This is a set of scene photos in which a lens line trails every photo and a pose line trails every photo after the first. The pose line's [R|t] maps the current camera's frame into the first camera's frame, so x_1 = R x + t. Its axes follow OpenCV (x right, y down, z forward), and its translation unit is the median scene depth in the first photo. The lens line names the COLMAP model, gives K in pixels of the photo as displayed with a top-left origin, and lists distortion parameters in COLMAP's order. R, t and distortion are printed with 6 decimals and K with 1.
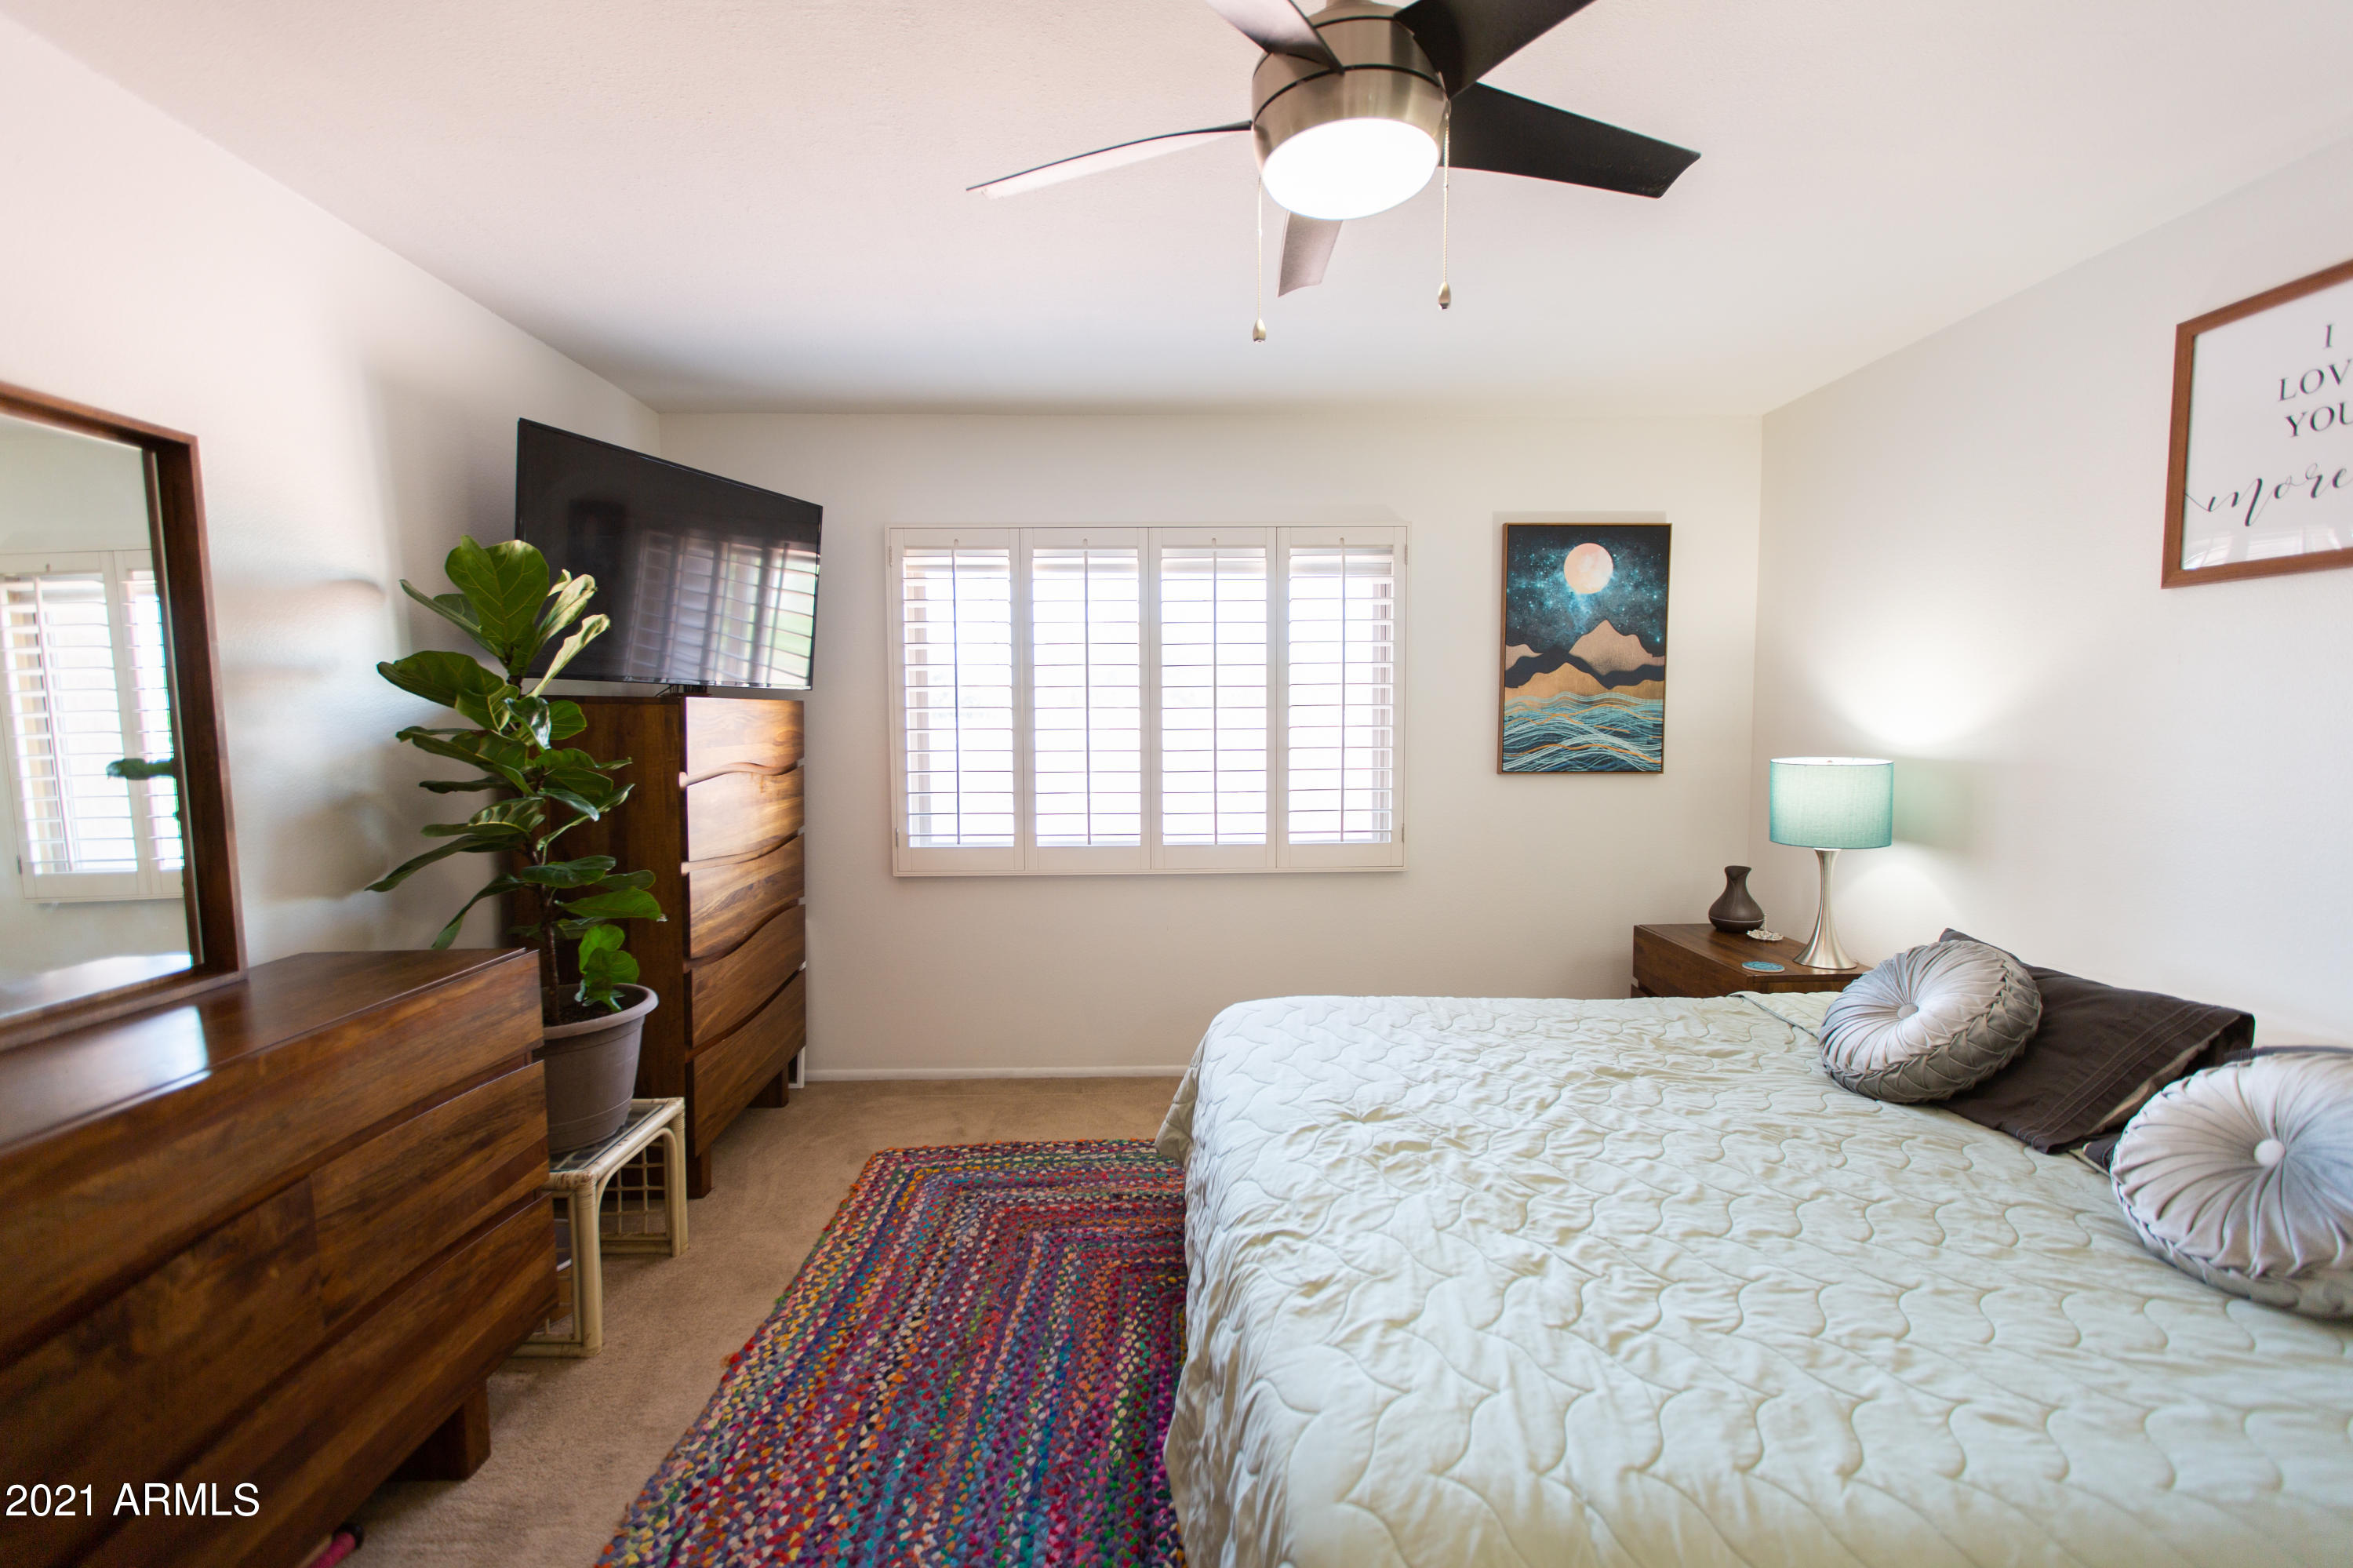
lens RADIAL K [[1042.5, 0, 1174.2], [0, 1042.5, 786.1], [0, 0, 1]] dist [0.004384, -0.001764]
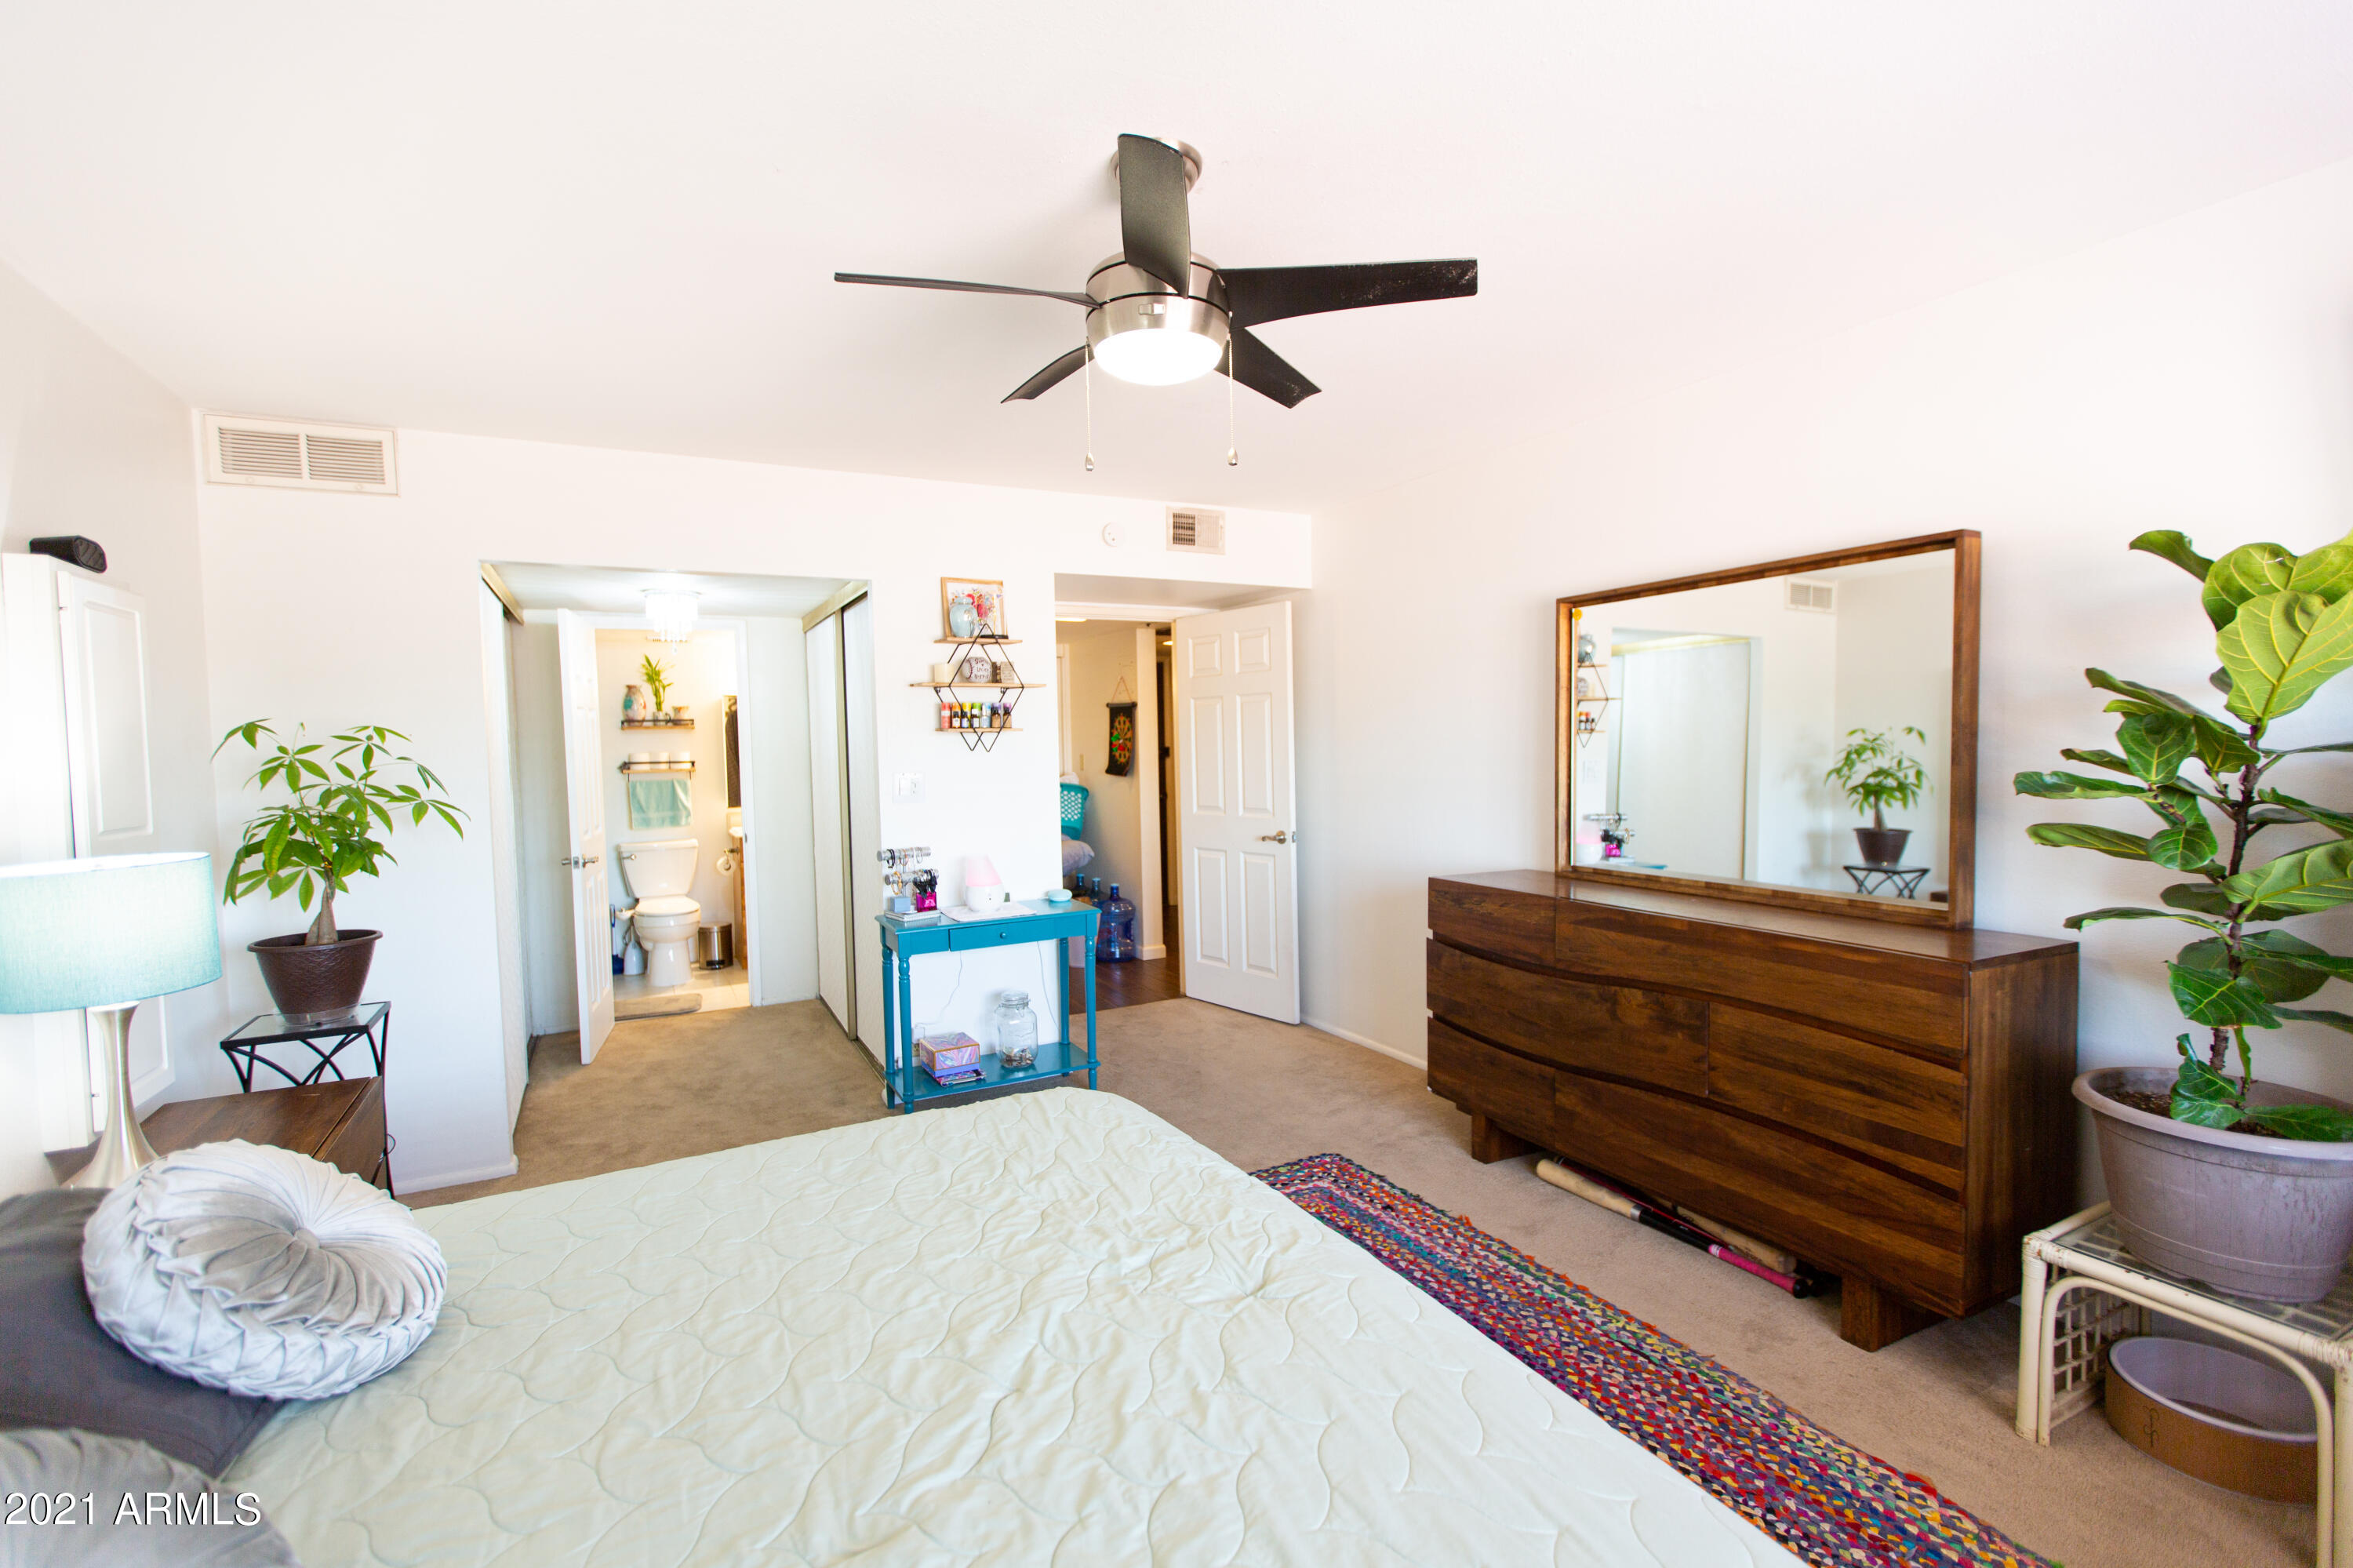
lens RADIAL K [[1042.5, 0, 1174.2], [0, 1042.5, 786.1], [0, 0, 1]] dist [0.004384, -0.001764]
pose [[-0.893969, 0.045977, -0.445763, 0.381610], [-0.005999, 0.993406, 0.114493, -0.093366], [0.448088, 0.105027, -0.887799, 1.112287]]
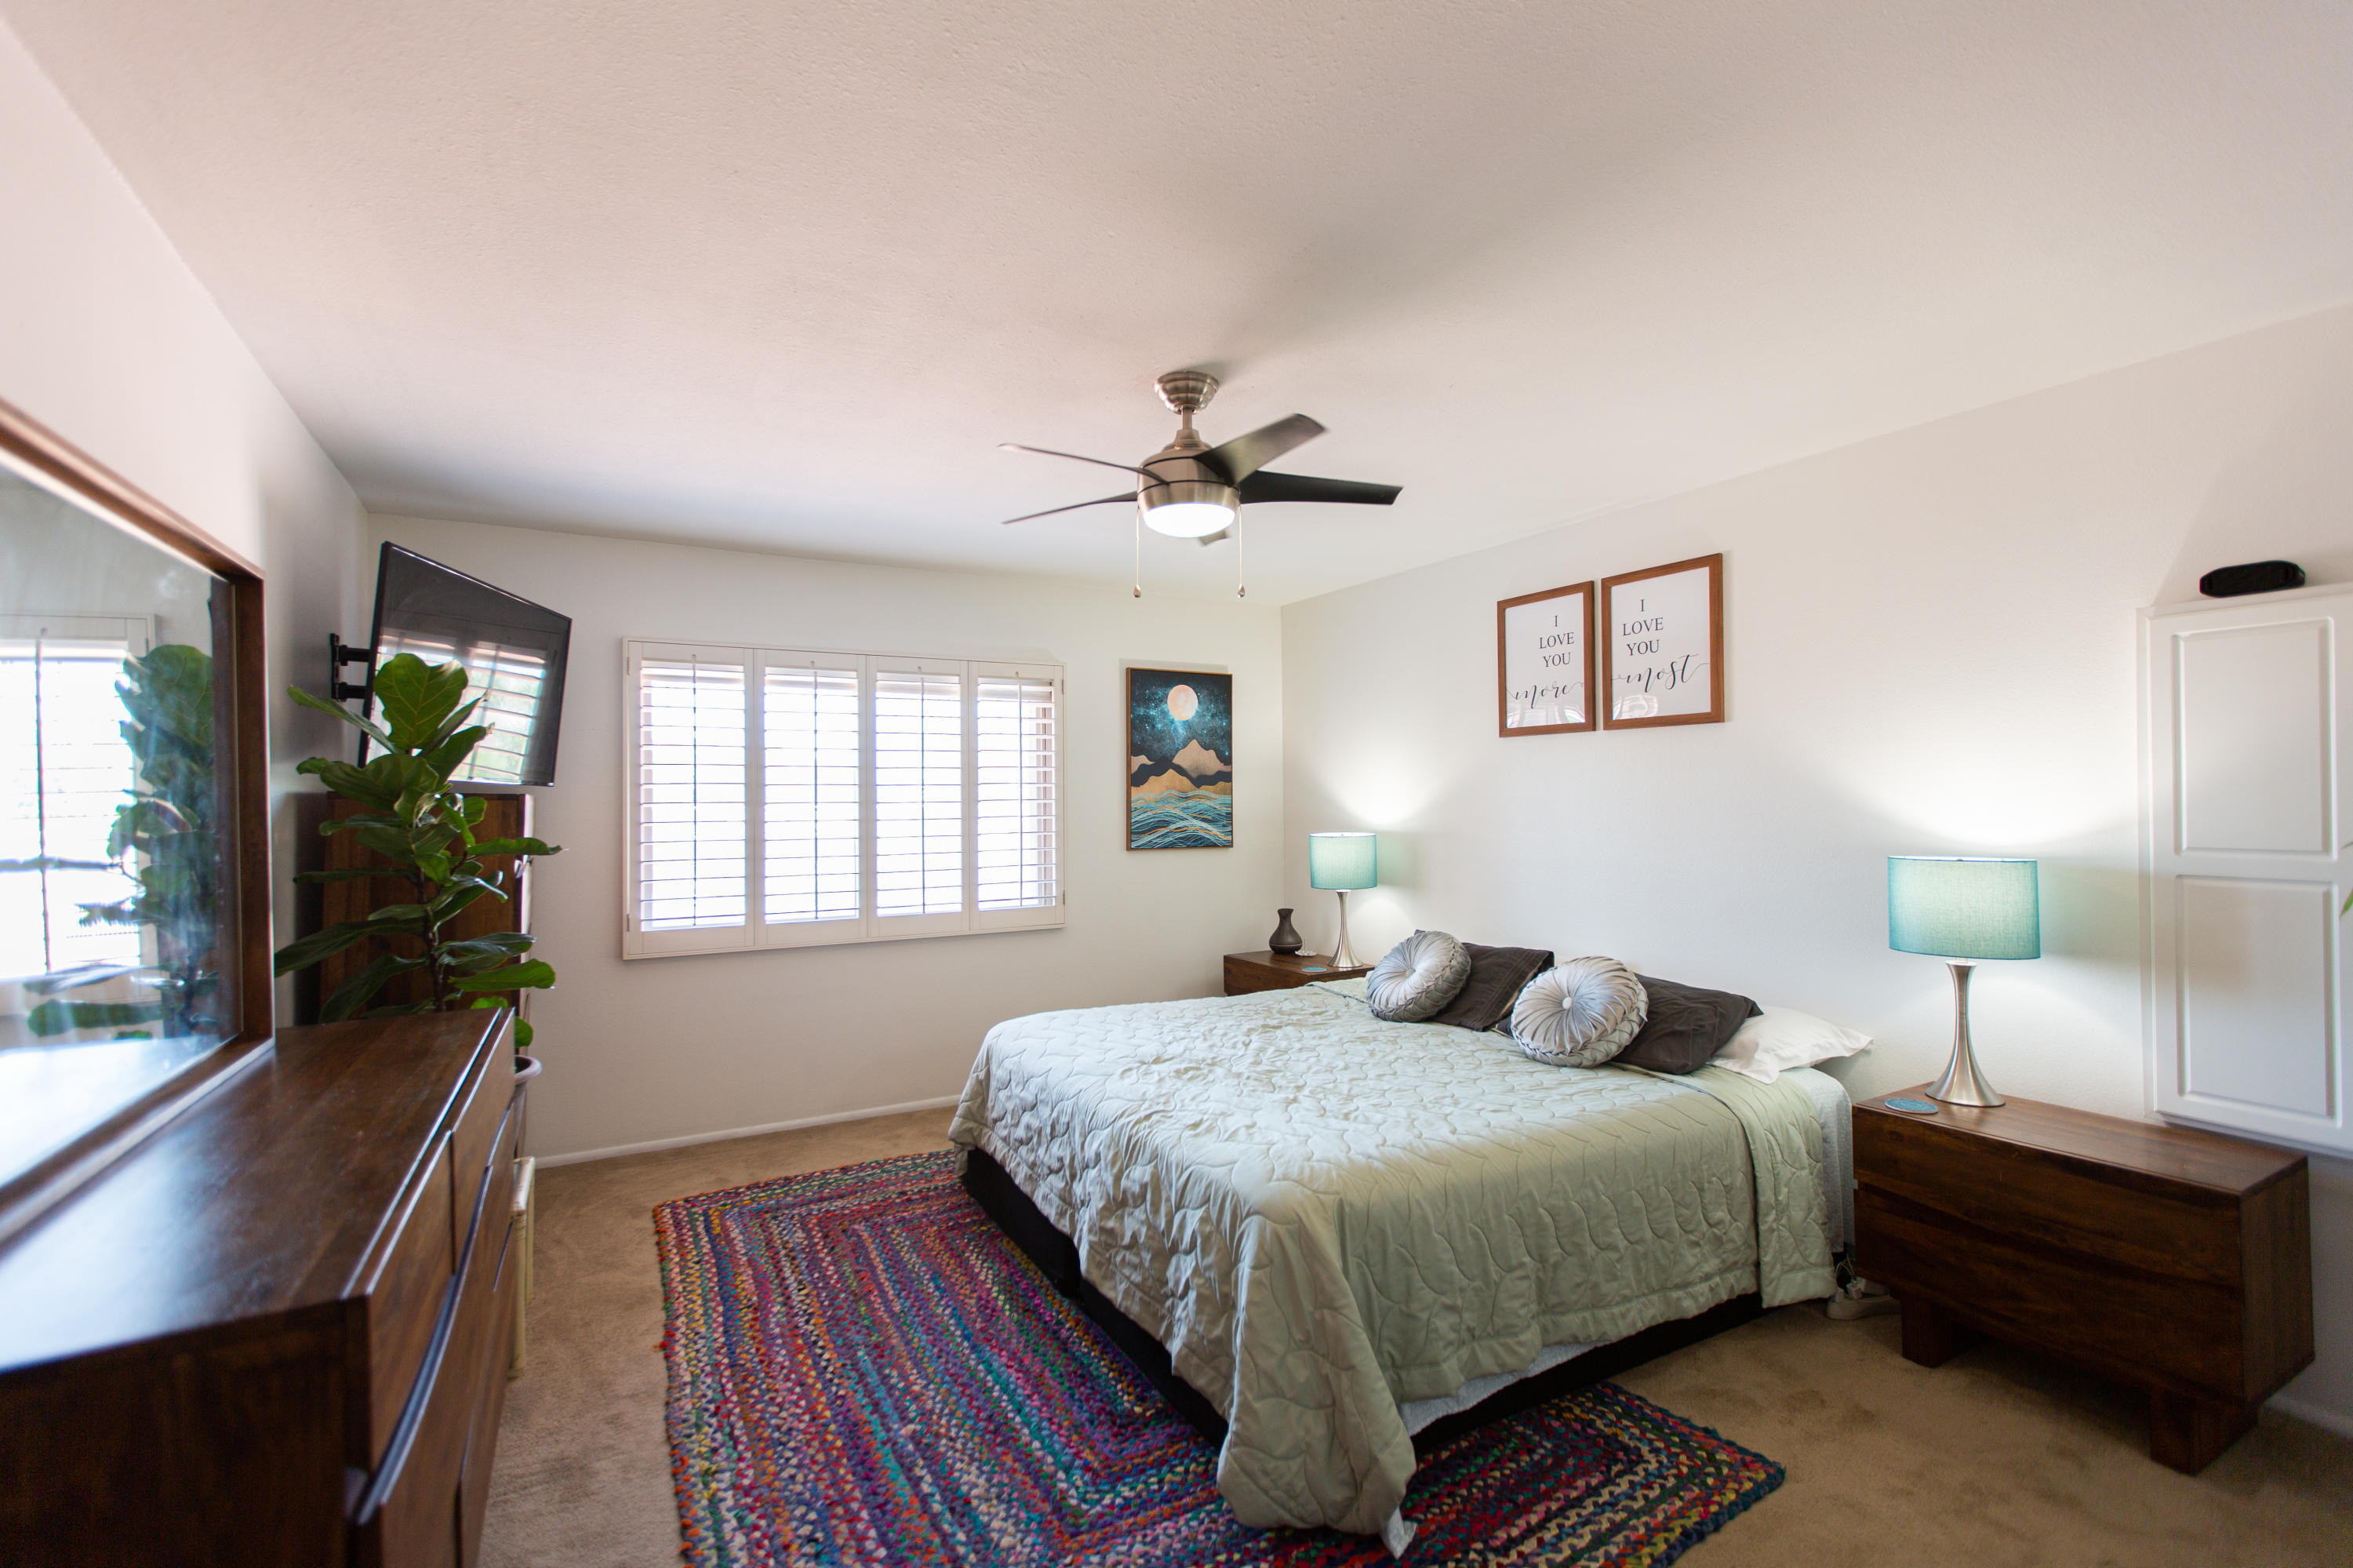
lens RADIAL K [[1034.3, 0, 1176.5], [0, 1034.3, 784.0], [0, 0, 1]] dist [-0.009003, -0.000135]
pose [[0.884064, 0.004826, 0.467341, -0.353310], [0.038540, 0.995788, -0.083187, 0.022426], [-0.465775, 0.091554, 0.880155, -0.289128]]
